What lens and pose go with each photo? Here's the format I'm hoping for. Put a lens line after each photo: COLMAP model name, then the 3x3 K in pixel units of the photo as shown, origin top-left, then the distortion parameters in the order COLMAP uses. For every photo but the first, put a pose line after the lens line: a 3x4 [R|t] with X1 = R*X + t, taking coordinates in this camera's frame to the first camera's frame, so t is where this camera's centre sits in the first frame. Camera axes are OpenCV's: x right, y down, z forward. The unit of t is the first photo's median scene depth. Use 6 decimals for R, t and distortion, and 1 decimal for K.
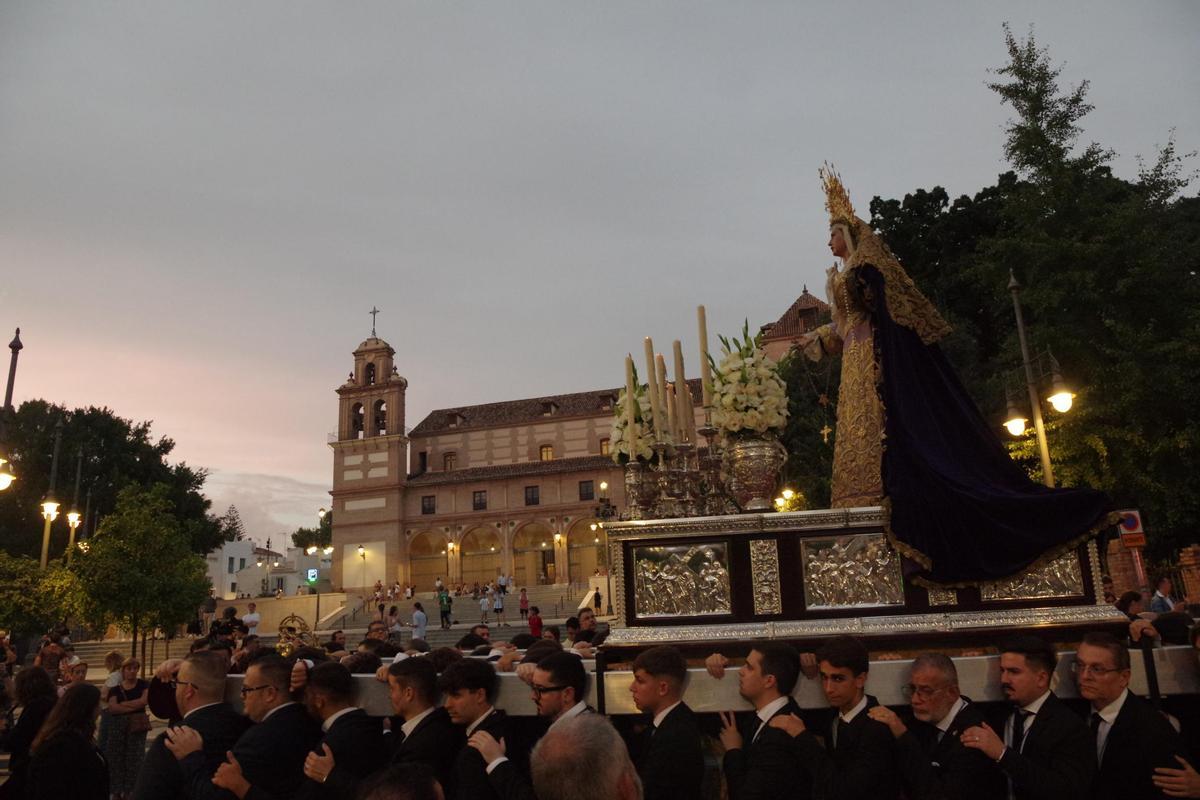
lens RADIAL K [[924.9, 0, 569.2], [0, 924.9, 398.6], [0, 0, 1]] dist [-0.133554, 0.142631]
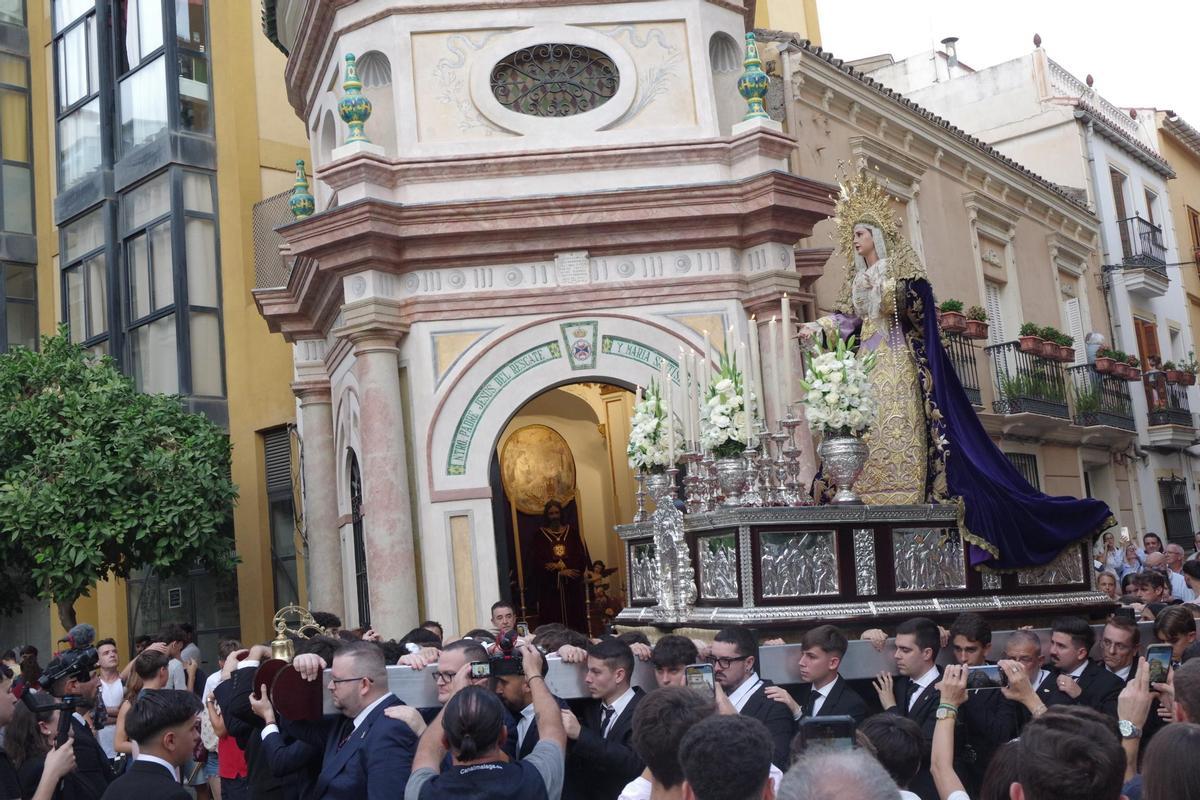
lens RADIAL K [[1298.2, 0, 600.0], [0, 1298.2, 400.0], [0, 0, 1]] dist [0.050141, 0.010519]
pose [[0.861538, 0.070197, 0.502817, -0.879463], [-0.115586, 0.991506, 0.059625, -0.059372], [-0.494361, -0.109488, 0.862334, -0.191325]]
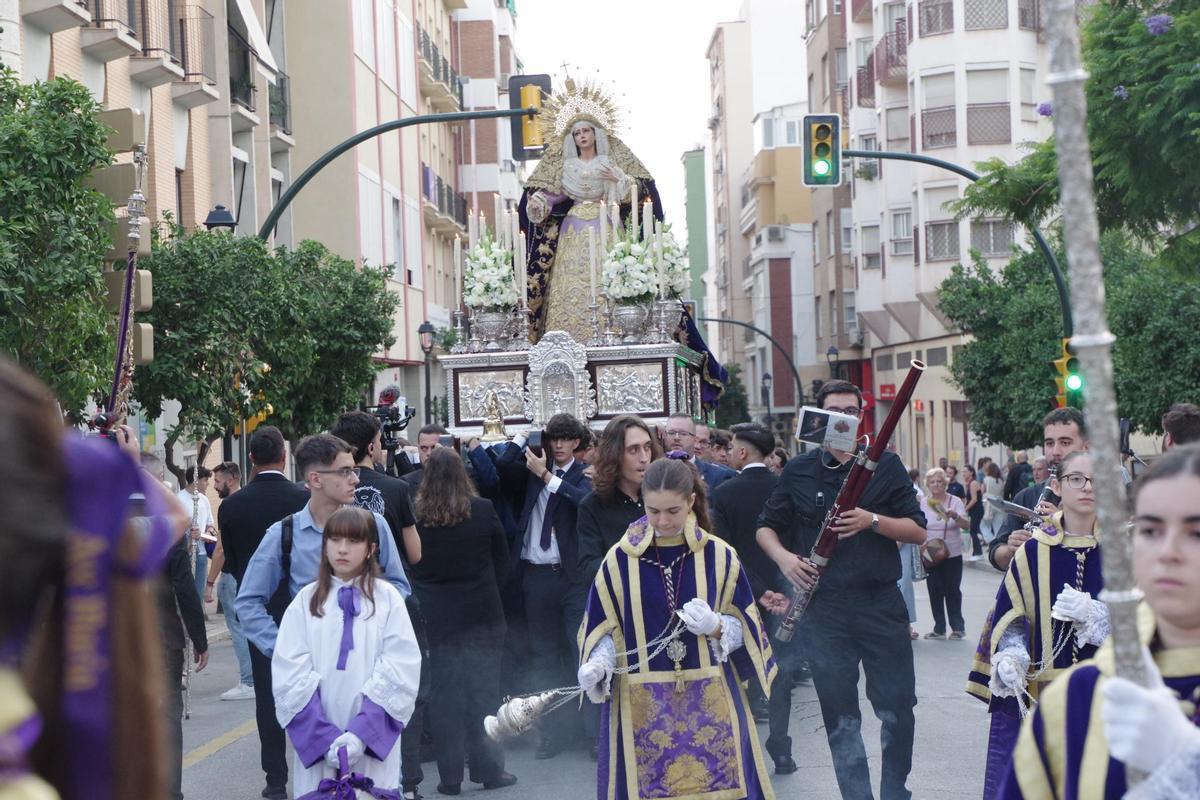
lens RADIAL K [[2556.0, 0, 600.0], [0, 2556.0, 400.0], [0, 0, 1]] dist [-0.090157, -0.006695]
pose [[0.011718, 0.091322, 0.995752, -3.973970], [-0.211403, 0.973537, -0.086797, 0.601590], [-0.977329, -0.209488, 0.030713, 1.008046]]
